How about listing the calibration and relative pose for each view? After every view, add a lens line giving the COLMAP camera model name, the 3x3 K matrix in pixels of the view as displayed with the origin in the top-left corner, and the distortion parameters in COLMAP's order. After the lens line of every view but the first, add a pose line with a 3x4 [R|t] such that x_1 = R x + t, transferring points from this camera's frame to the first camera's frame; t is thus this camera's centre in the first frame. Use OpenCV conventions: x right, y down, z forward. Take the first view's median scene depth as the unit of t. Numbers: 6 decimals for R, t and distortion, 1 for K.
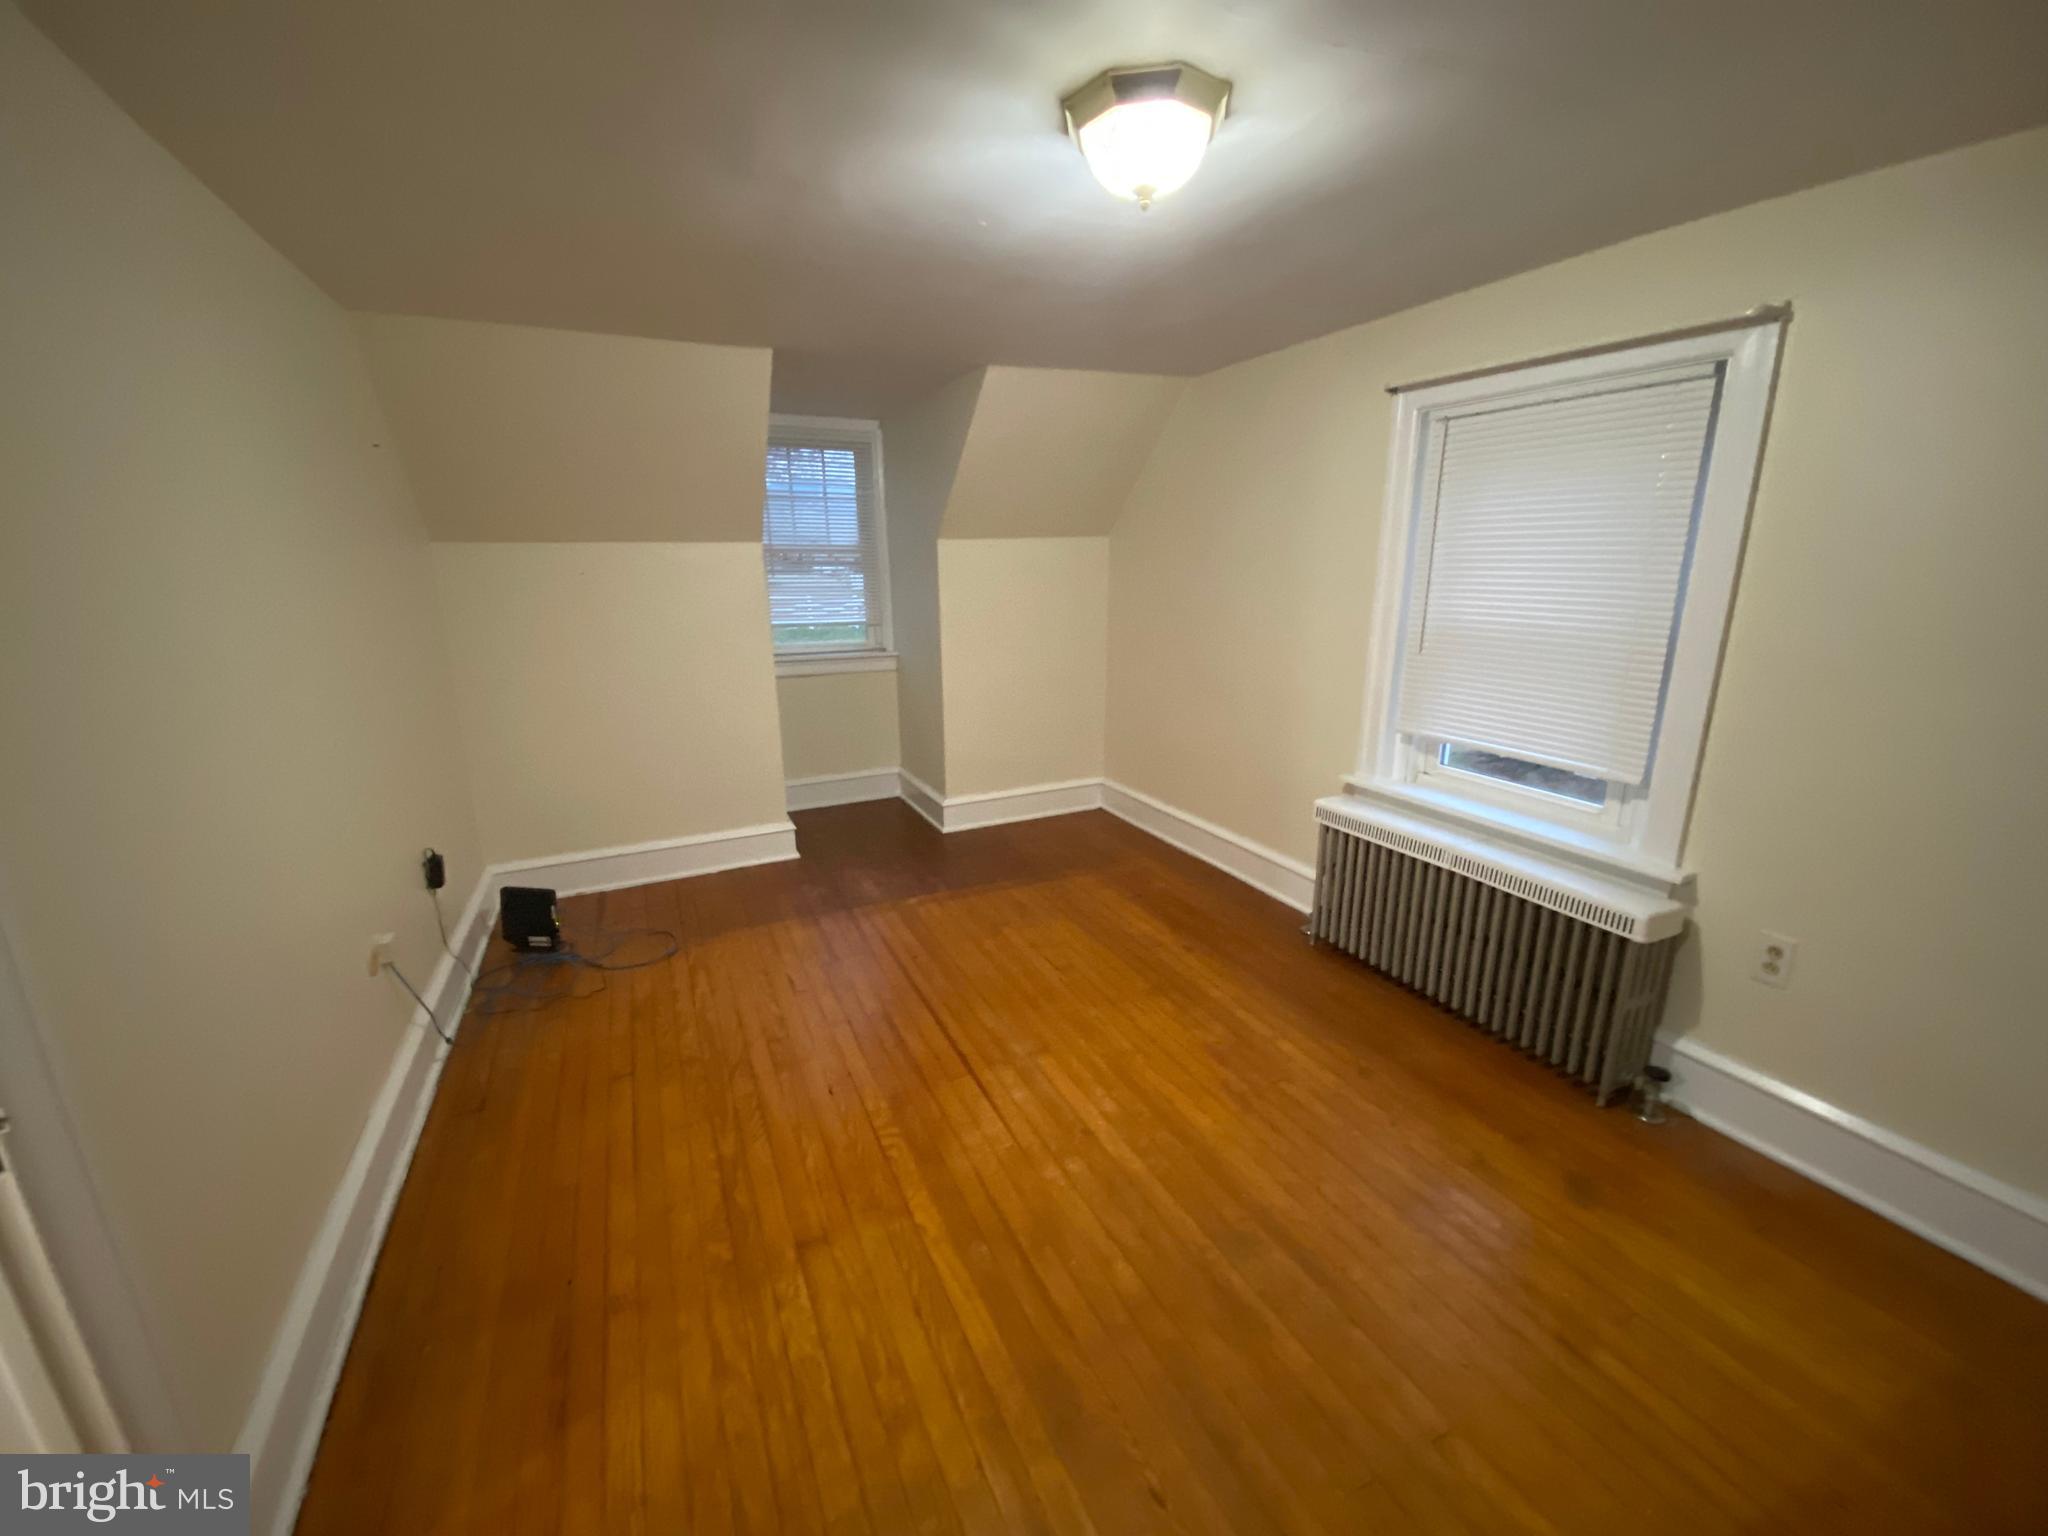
lens RADIAL K [[829.8, 0, 1007.7], [0, 829.8, 772.1], [0, 0, 1]] dist [0.033745, -0.025010]
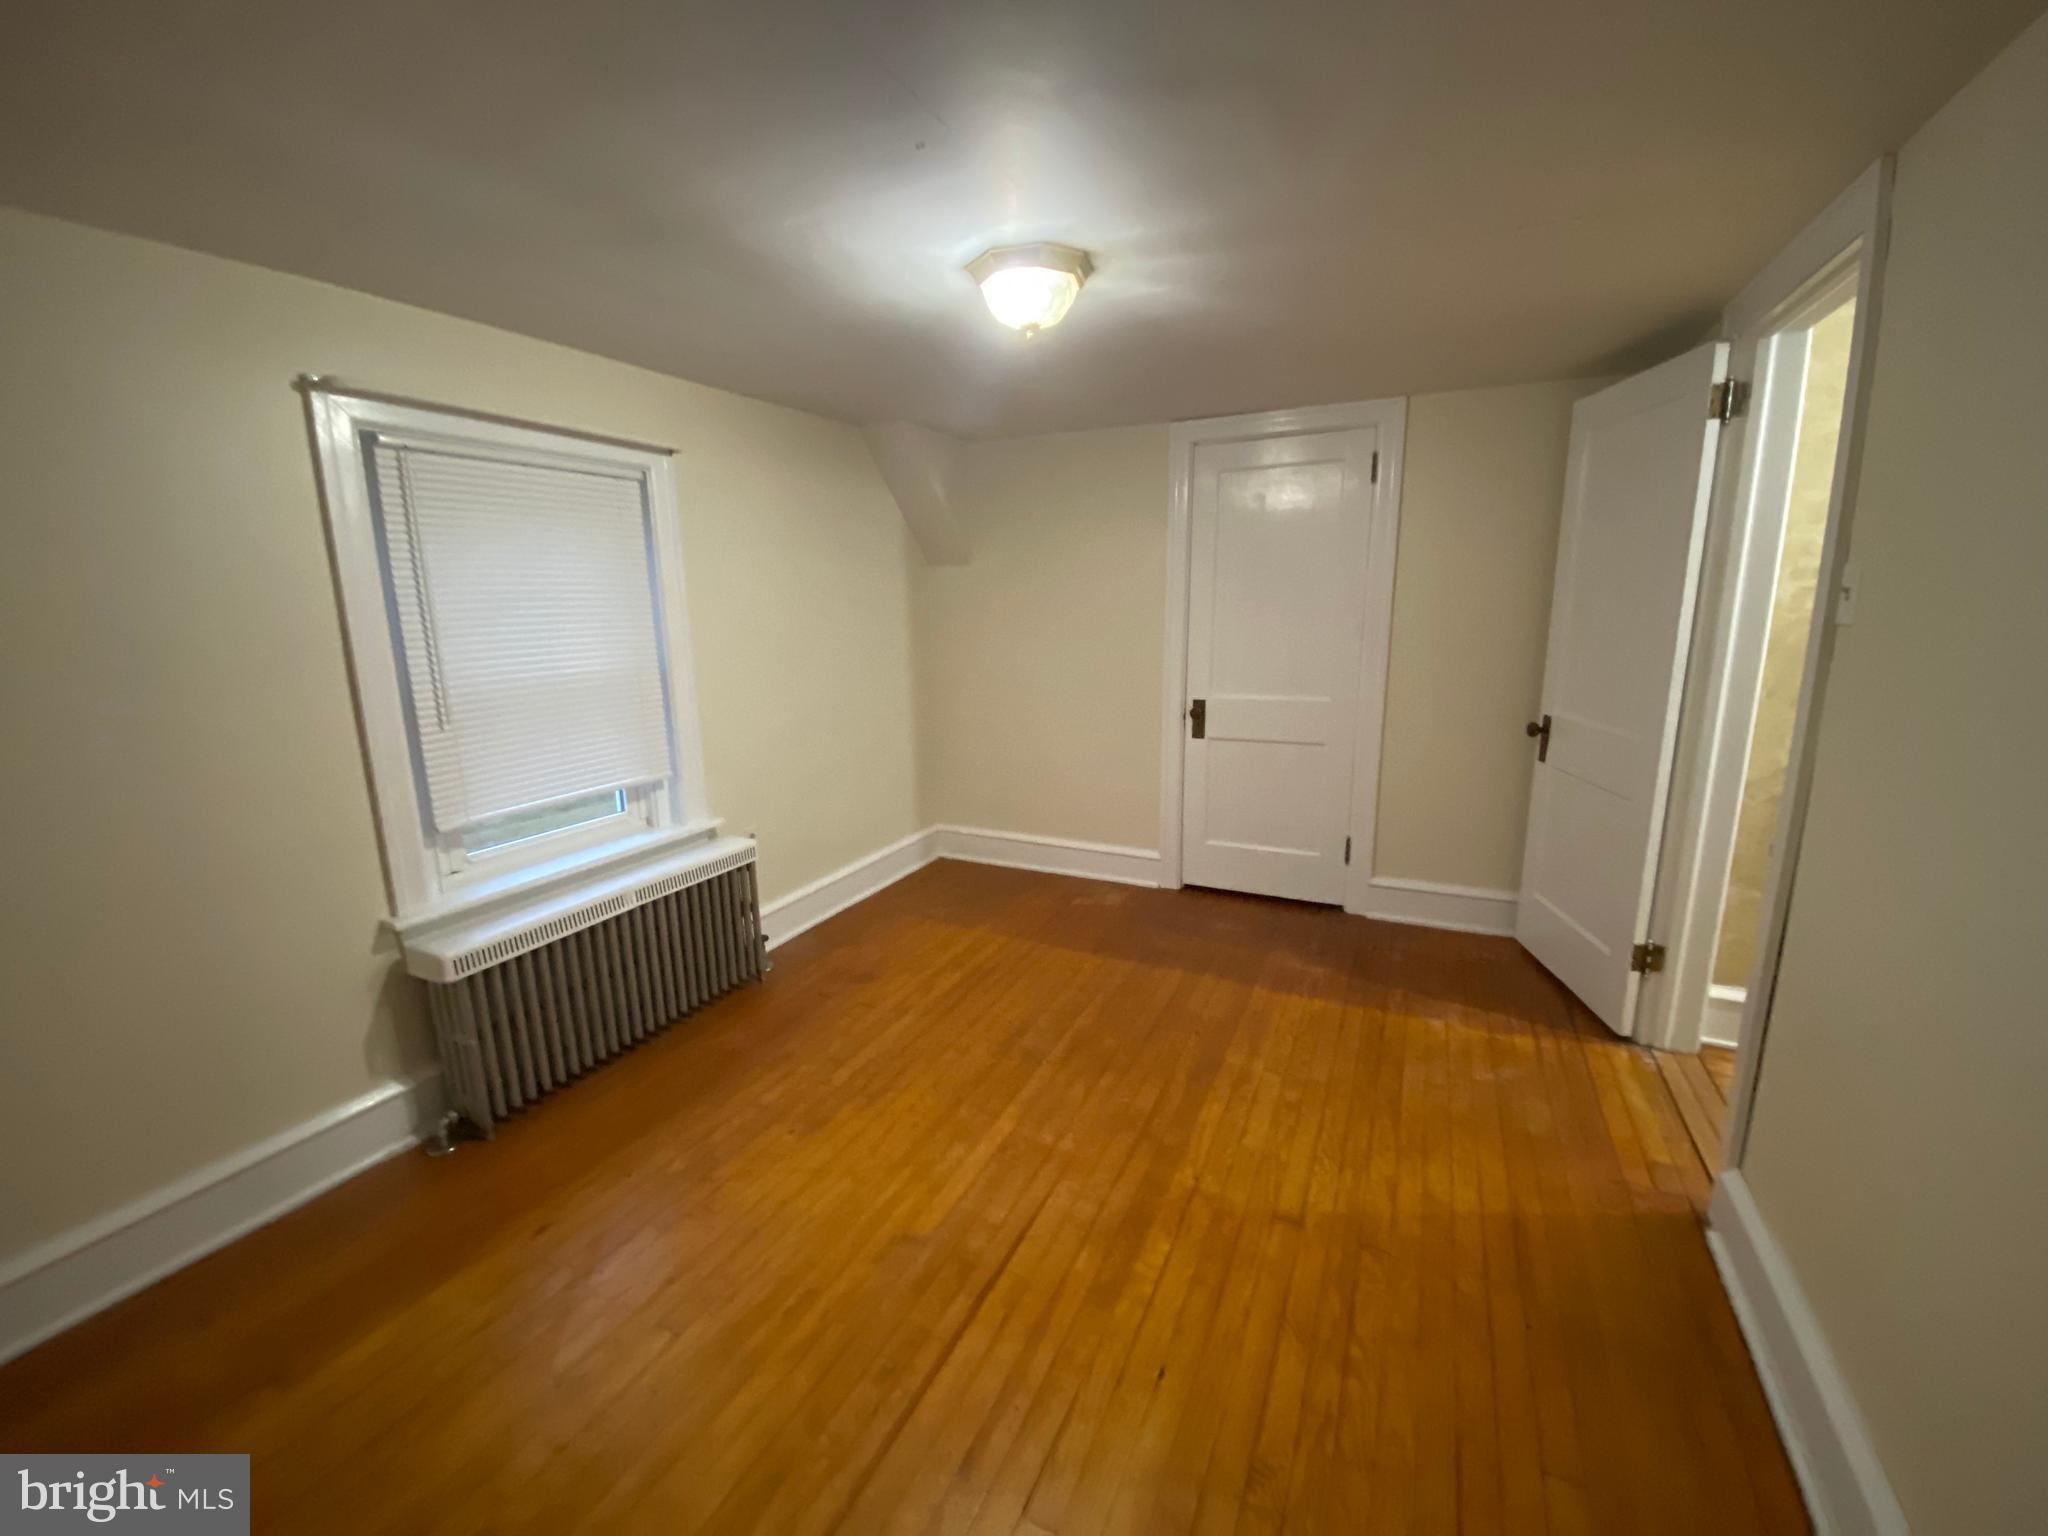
lens RADIAL K [[829.8, 0, 1007.7], [0, 829.8, 772.1], [0, 0, 1]] dist [0.033745, -0.025010]
pose [[-0.632075, -0.142117, 0.761764, -0.628949], [0.220451, 0.909441, 0.352588, -0.355490], [-0.742888, 0.390794, -0.543505, 1.373805]]
